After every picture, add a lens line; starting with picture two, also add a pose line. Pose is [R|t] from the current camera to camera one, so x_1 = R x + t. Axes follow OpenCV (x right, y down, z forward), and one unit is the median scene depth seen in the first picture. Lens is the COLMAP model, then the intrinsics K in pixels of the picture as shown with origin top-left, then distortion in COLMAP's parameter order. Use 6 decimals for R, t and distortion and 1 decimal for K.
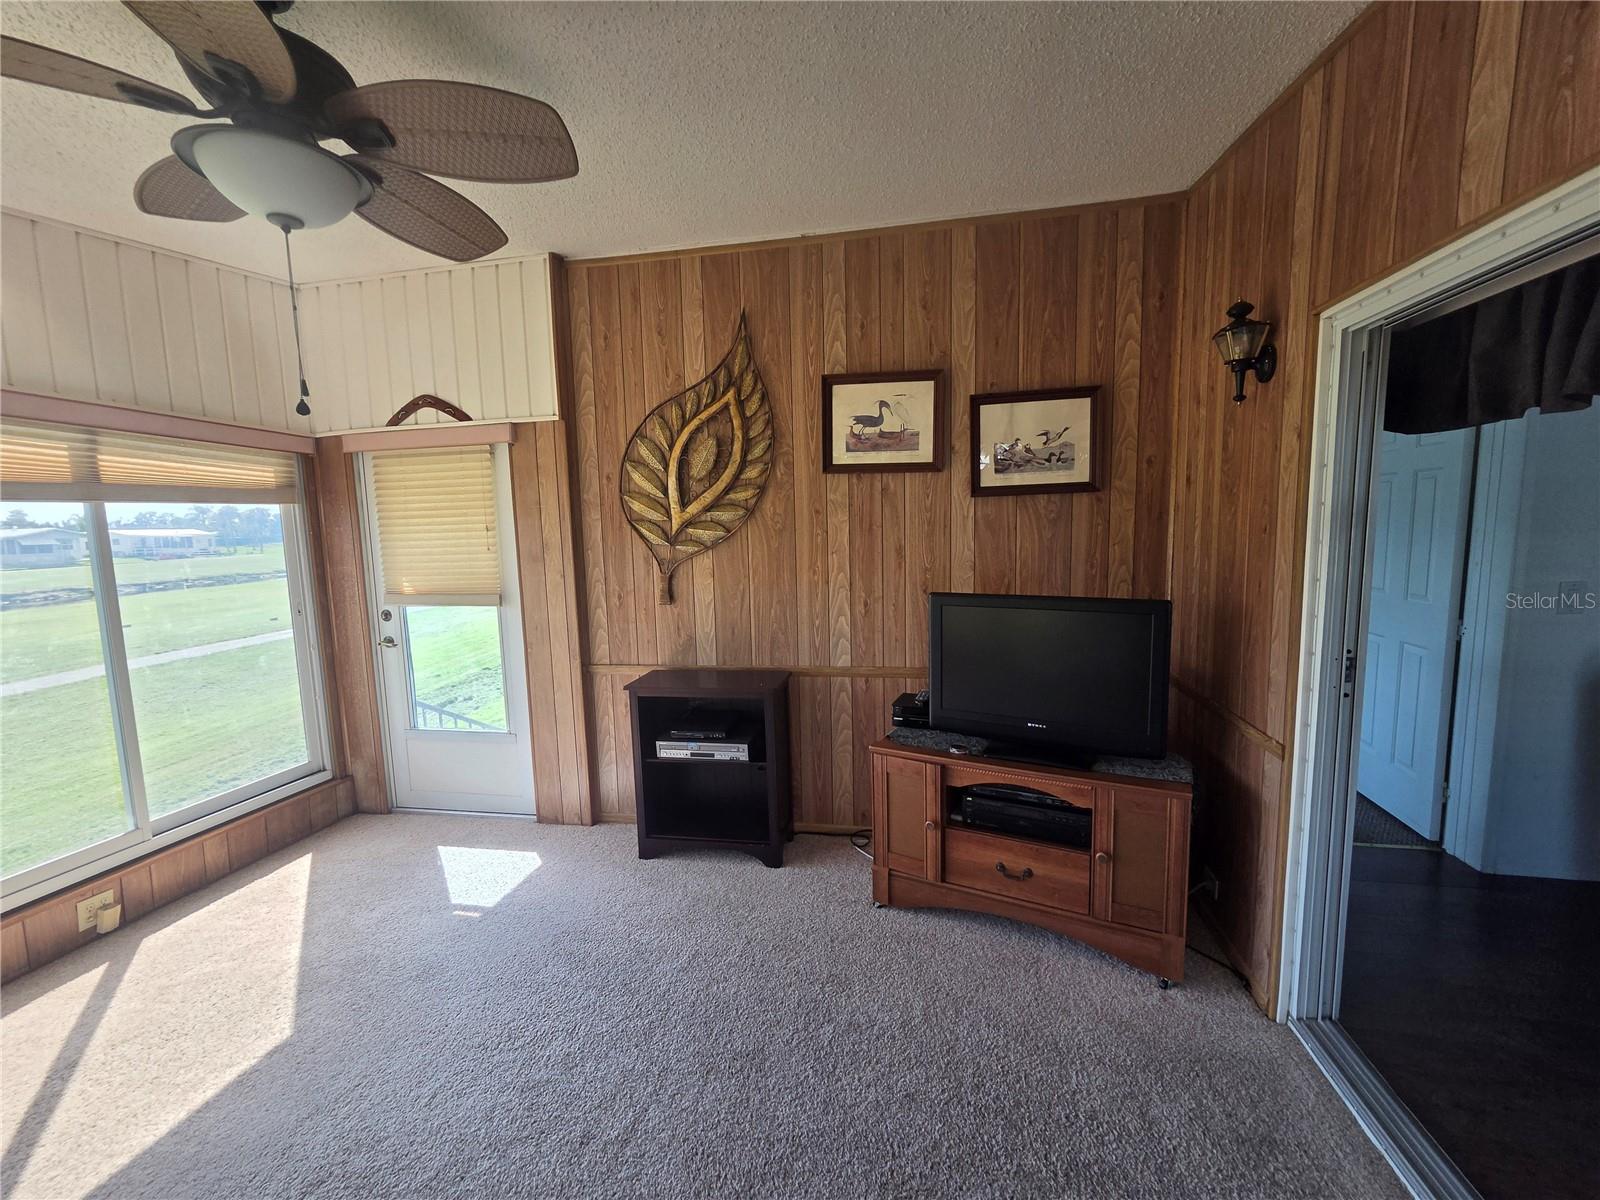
lens RADIAL K [[657.4, 0, 802.0], [0, 657.4, 605.8], [0, 0, 1]] dist [-0.001546, -0.000152]
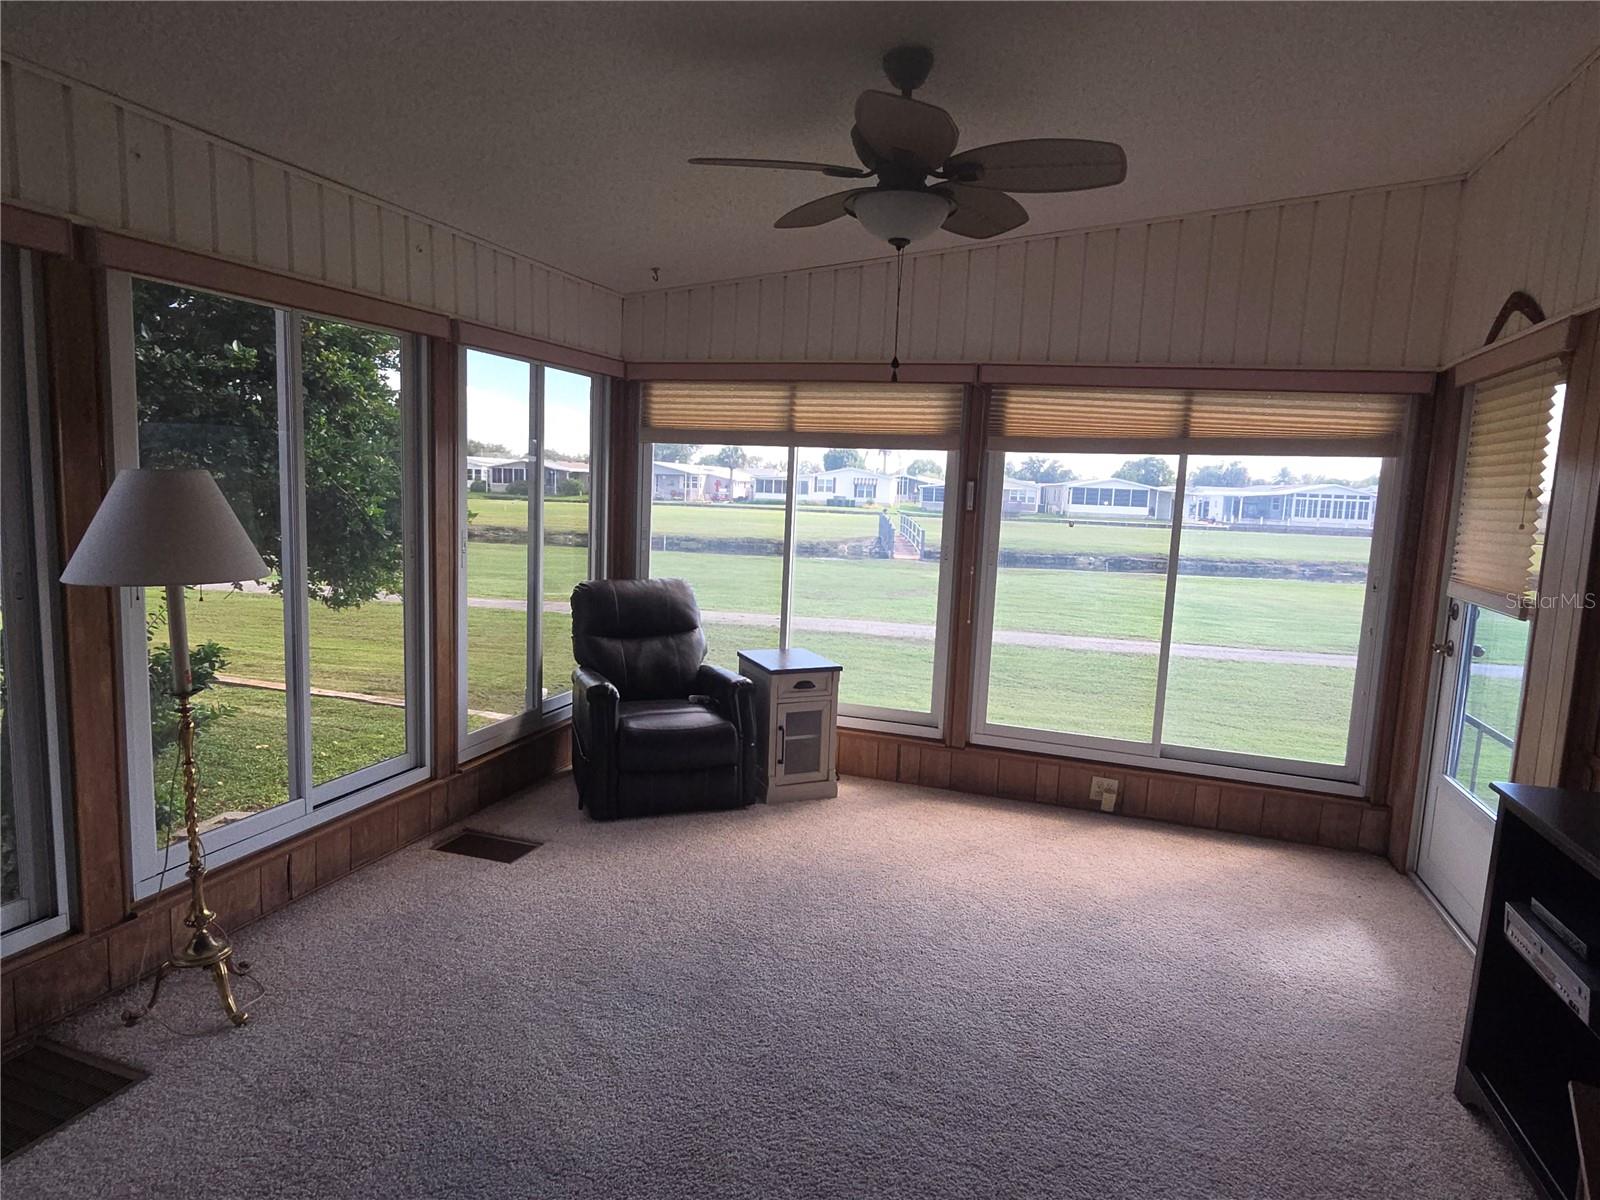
lens RADIAL K [[906.0, 0, 804.1], [0, 906.0, 596.0], [0, 0, 1]] dist [-0.007393, -0.000726]
pose [[-0.117024, 0.139862, -0.983231, 0.489438], [-0.160544, 0.974348, 0.157706, -0.050464], [0.980067, 0.176307, -0.091568, 0.455753]]
